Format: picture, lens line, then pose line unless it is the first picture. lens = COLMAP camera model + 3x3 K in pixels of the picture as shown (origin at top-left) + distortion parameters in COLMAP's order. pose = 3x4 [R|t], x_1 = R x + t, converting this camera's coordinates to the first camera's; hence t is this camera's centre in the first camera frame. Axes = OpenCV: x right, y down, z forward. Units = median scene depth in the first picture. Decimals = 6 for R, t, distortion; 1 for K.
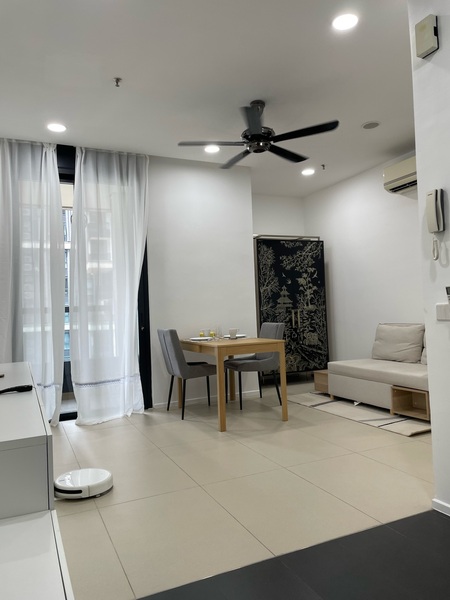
lens RADIAL K [[450.5, 0, 224.7], [0, 450.5, 298.3], [0, 0, 1]] dist [-0.009733, -0.001568]
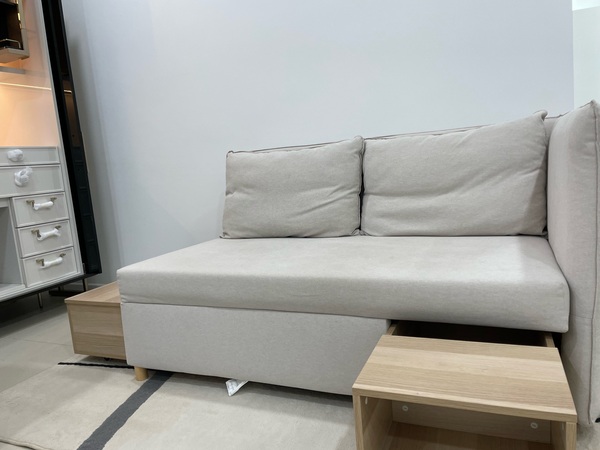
lens RADIAL K [[450.5, 0, 300.8], [0, 450.5, 225.0], [0, 0, 1]] dist [-0.009733, -0.001568]
pose [[0.754219, -0.107924, 0.647693, 0.129685], [0.036270, 0.991742, 0.123017, 0.080952], [-0.655620, -0.069290, 0.751905, 0.703852]]
